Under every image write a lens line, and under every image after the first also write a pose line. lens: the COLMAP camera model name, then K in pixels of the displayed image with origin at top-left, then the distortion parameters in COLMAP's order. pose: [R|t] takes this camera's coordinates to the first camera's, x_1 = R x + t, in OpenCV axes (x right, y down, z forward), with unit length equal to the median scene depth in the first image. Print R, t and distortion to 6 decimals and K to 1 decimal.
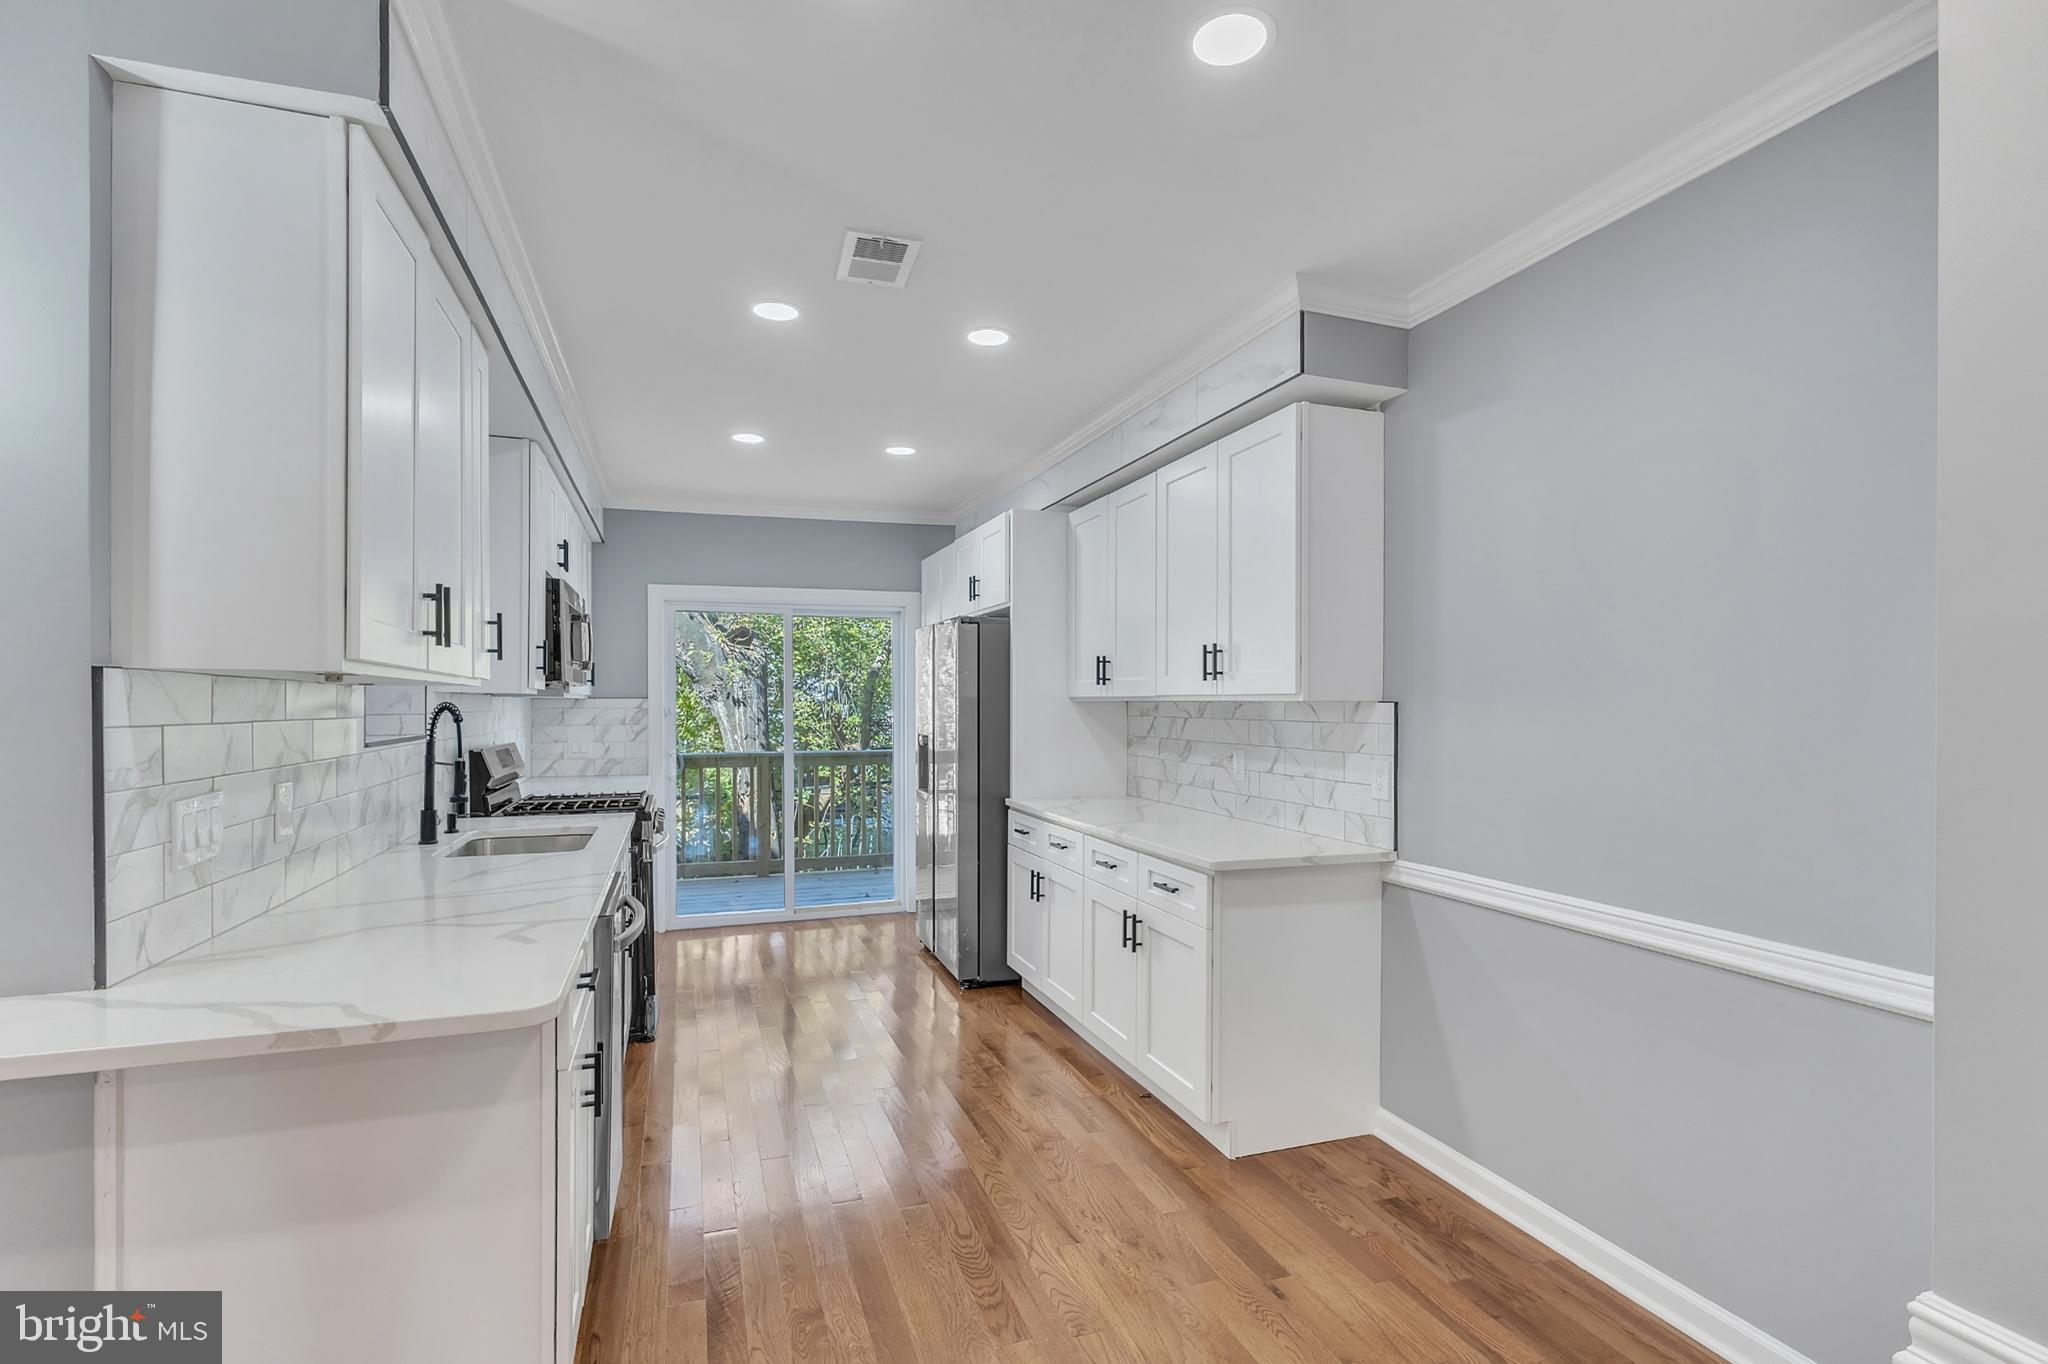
lens RADIAL K [[948.2, 0, 1018.9], [0, 948.2, 699.5], [0, 0, 1]] dist [-0.003822, -0.000127]
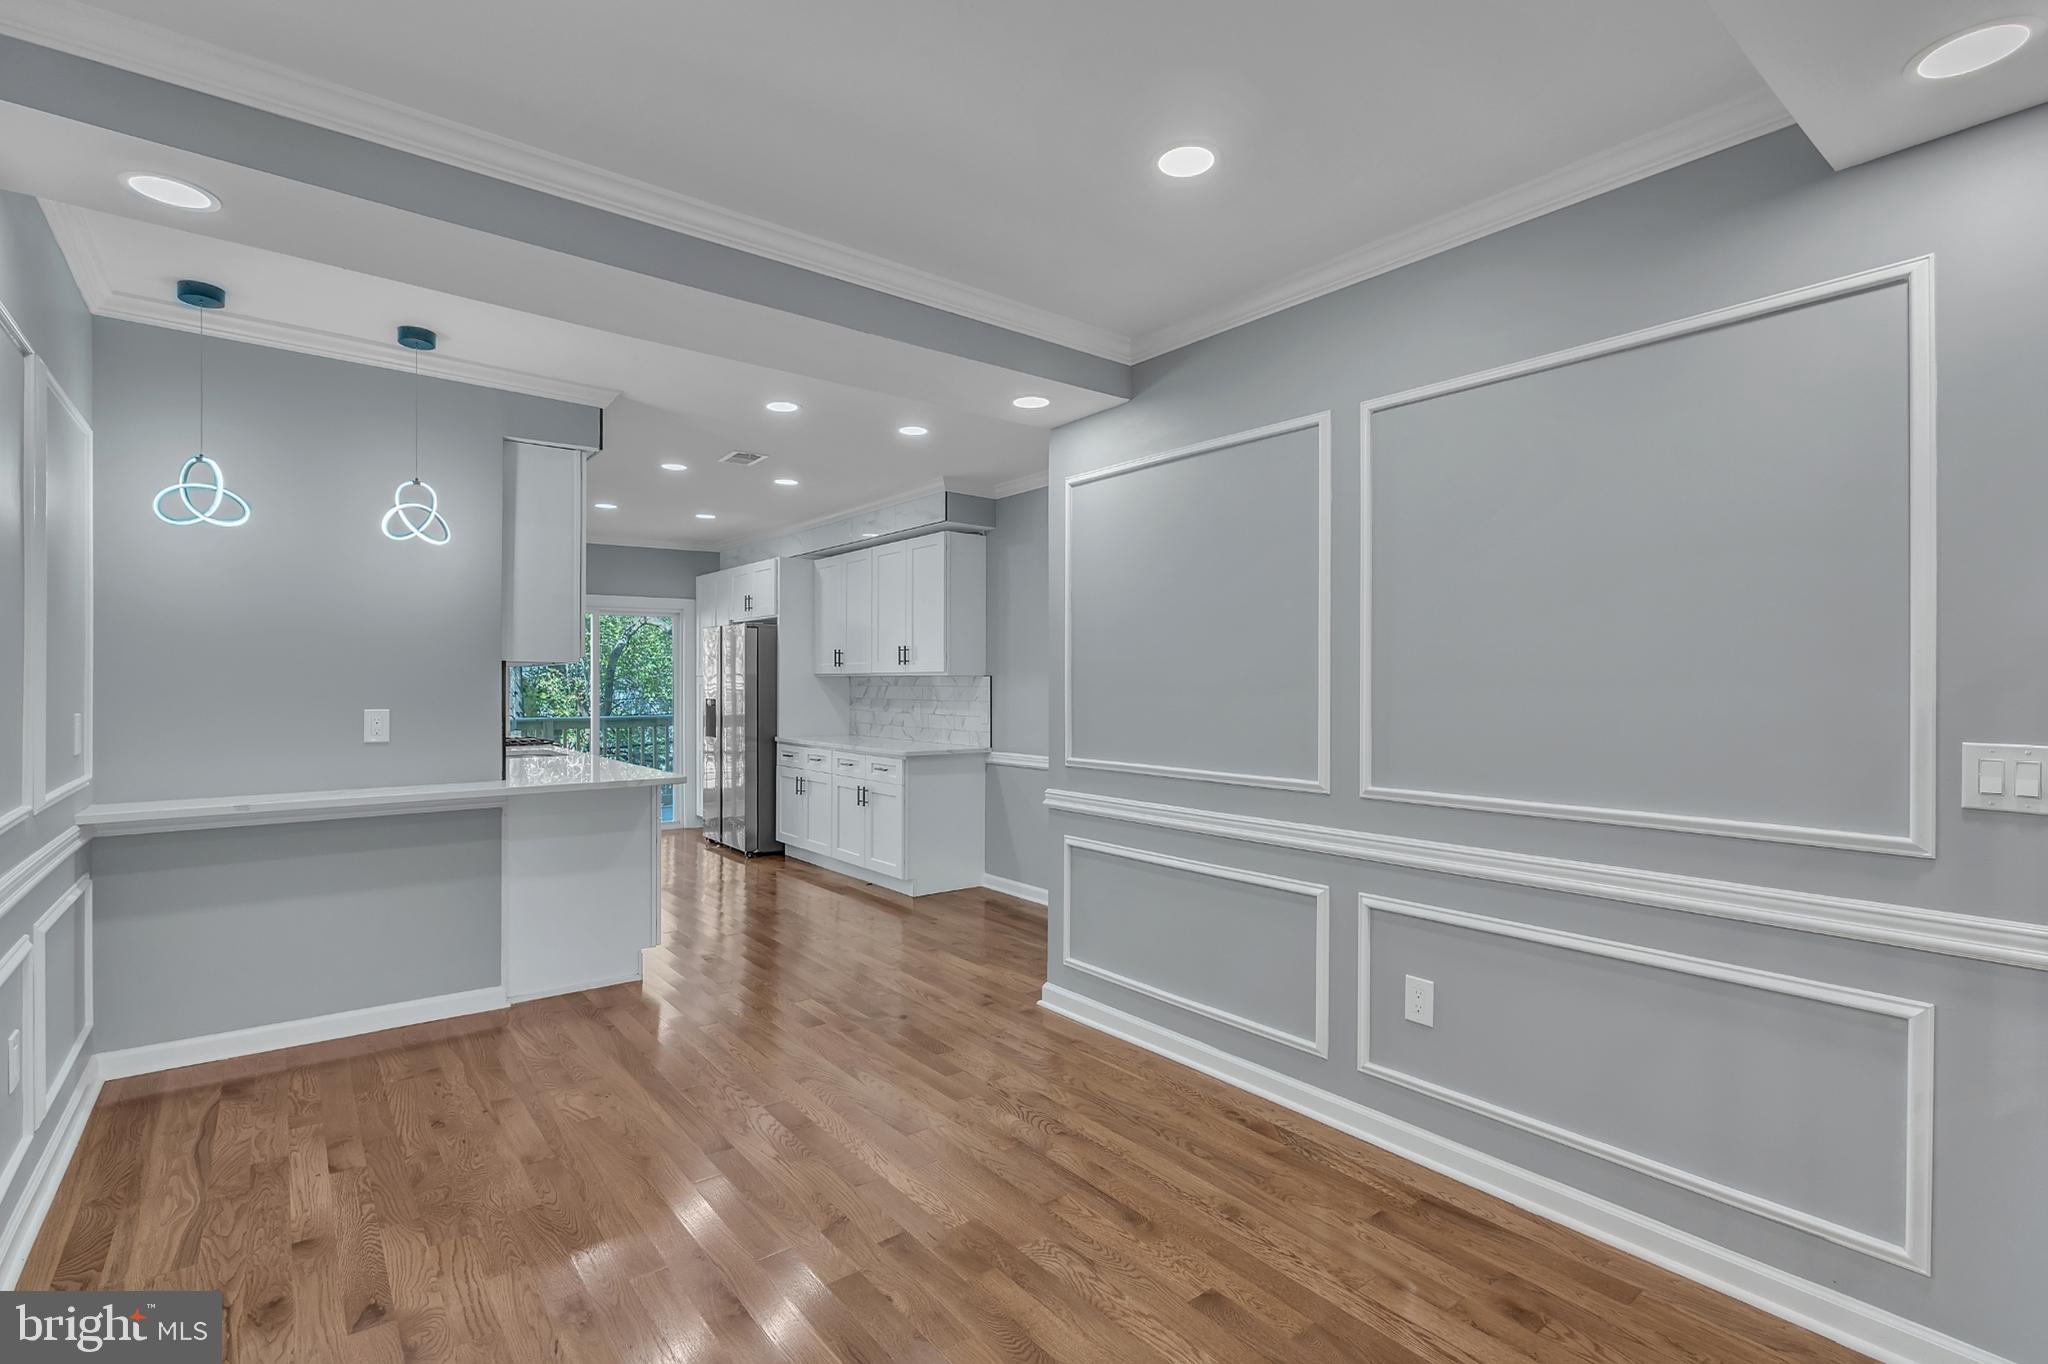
lens RADIAL K [[948.2, 0, 1020.3], [0, 948.2, 683.6], [0, 0, 1]] dist [-0.003822, -0.000127]
pose [[0.944330, -0.002243, 0.328993, -0.197076], [0.000427, 0.999984, 0.005591, 0.007014], [-0.329001, -0.005139, 0.944316, -0.857718]]
